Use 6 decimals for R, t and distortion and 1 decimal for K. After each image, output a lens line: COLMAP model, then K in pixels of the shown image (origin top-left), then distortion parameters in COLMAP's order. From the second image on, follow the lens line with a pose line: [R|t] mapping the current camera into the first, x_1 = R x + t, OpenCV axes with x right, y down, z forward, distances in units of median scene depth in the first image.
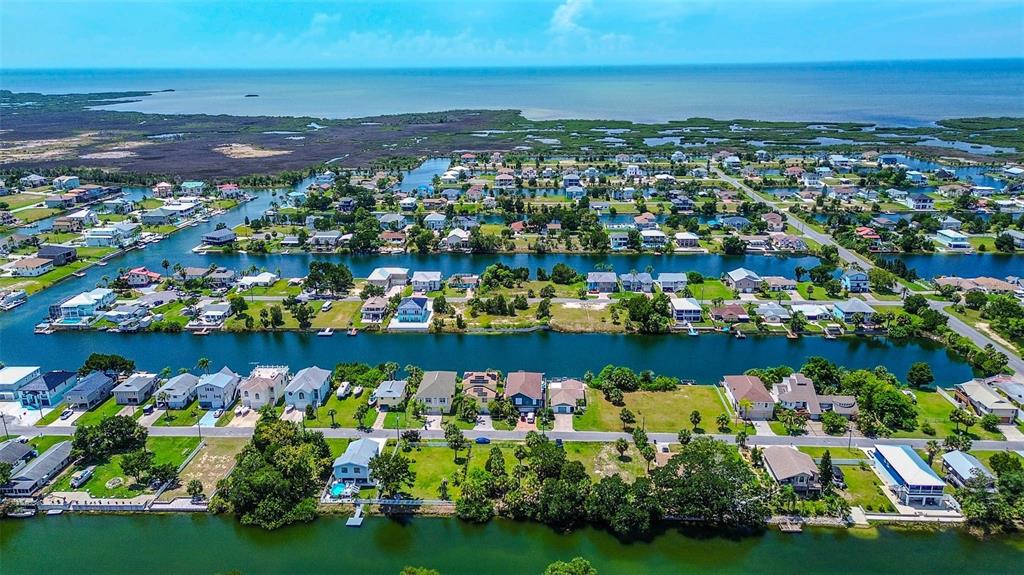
lens RADIAL K [[727.3, 0, 509.7], [0, 727.3, 288.9], [0, 0, 1]] dist [0.072541, -0.044156]
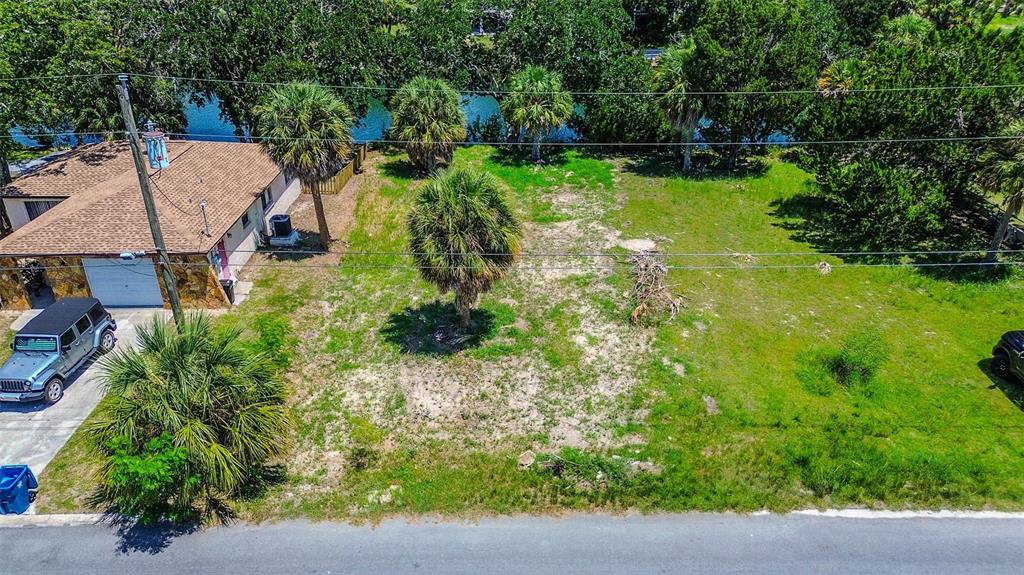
lens RADIAL K [[727.3, 0, 509.7], [0, 727.3, 288.9], [0, 0, 1]] dist [0.072541, -0.044156]
pose [[-0.998933, 0.034644, -0.030536, 0.124188], [0.003321, 0.713409, 0.700740, 0.115526], [0.046062, 0.699891, -0.712763, 0.903722]]
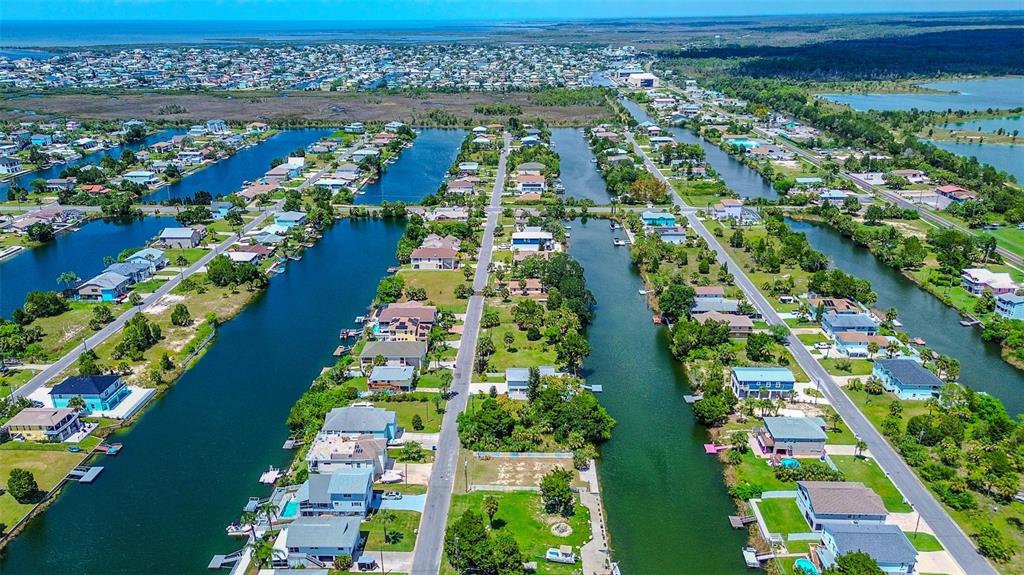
lens RADIAL K [[727.3, 0, 509.7], [0, 727.3, 288.9], [0, 0, 1]] dist [0.072541, -0.044156]
pose [[-0.021400, -0.340214, 0.940104, -0.958955], [0.304509, 0.893425, 0.330253, -0.208411], [-0.952269, 0.293337, 0.084479, 0.723147]]
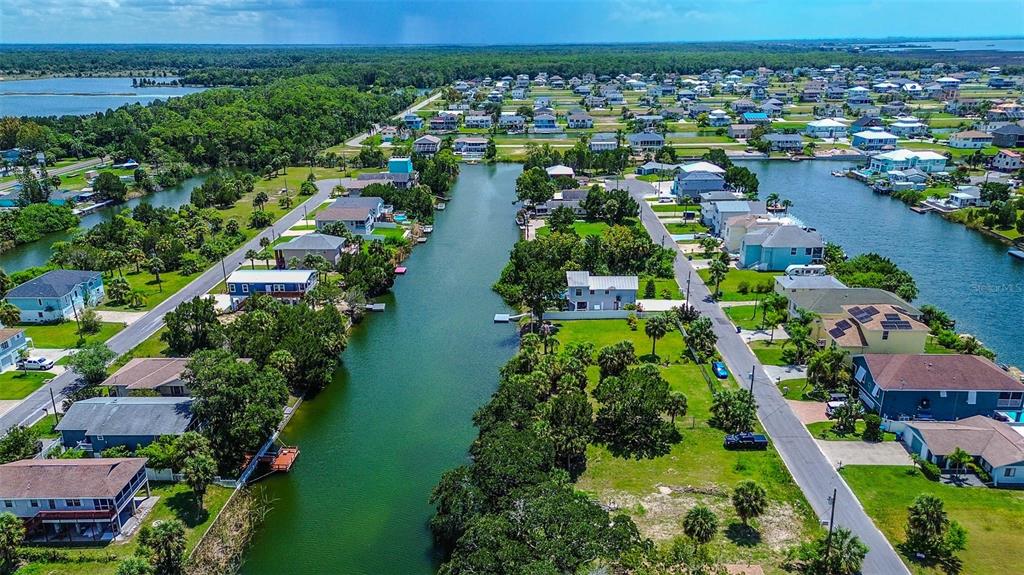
lens RADIAL K [[727.3, 0, 509.7], [0, 727.3, 288.9], [0, 0, 1]] dist [0.072541, -0.044156]
pose [[0.015374, 0.330674, -0.943620, 0.404673], [-0.287057, 0.905463, 0.312626, 0.020232], [0.957790, 0.266067, 0.108842, 0.666695]]
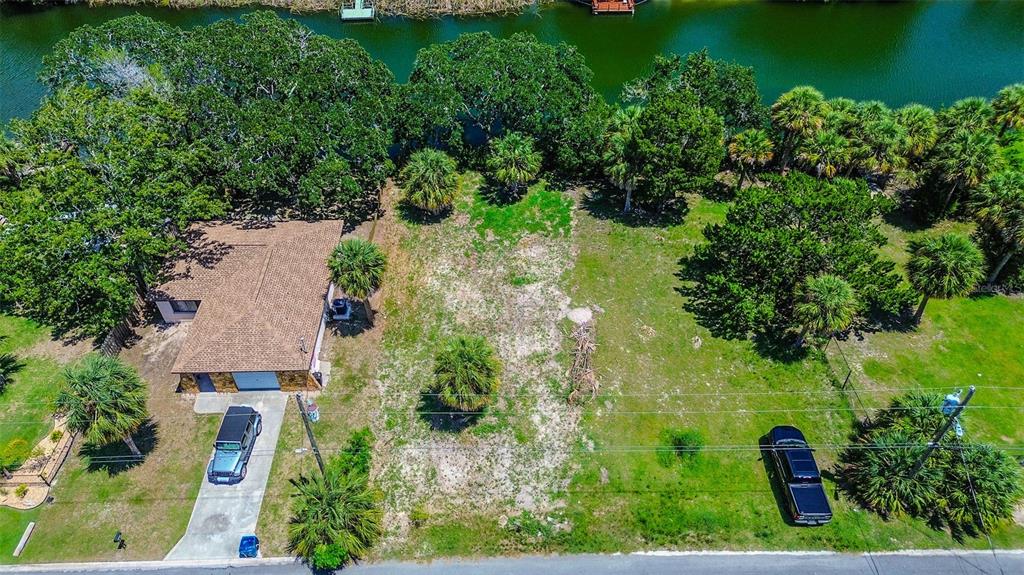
lens RADIAL K [[727.3, 0, 509.7], [0, 727.3, 288.9], [0, 0, 1]] dist [0.072541, -0.044156]
pose [[-0.998122, 0.053234, -0.030311, 0.121316], [-0.001724, 0.470199, 0.882559, 0.026711], [0.061235, 0.880954, -0.469224, 0.889958]]
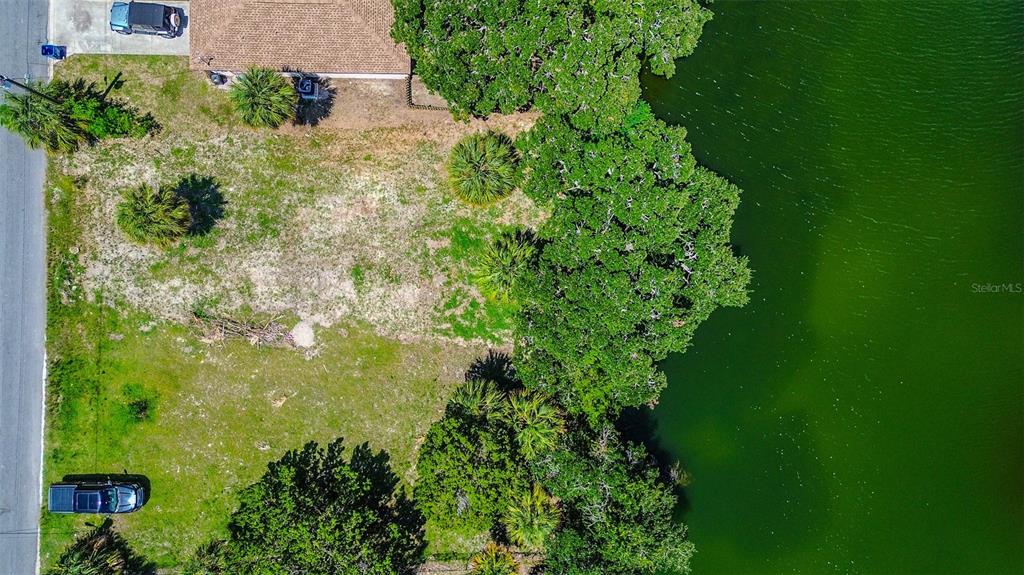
lens RADIAL K [[727.3, 0, 509.7], [0, 727.3, 288.9], [0, 0, 1]] dist [0.072541, -0.044156]
pose [[-0.031129, -0.999281, 0.021625, 0.103061], [0.314374, 0.010749, 0.949238, 0.036867], [-0.948789, 0.036347, 0.313813, 0.694673]]
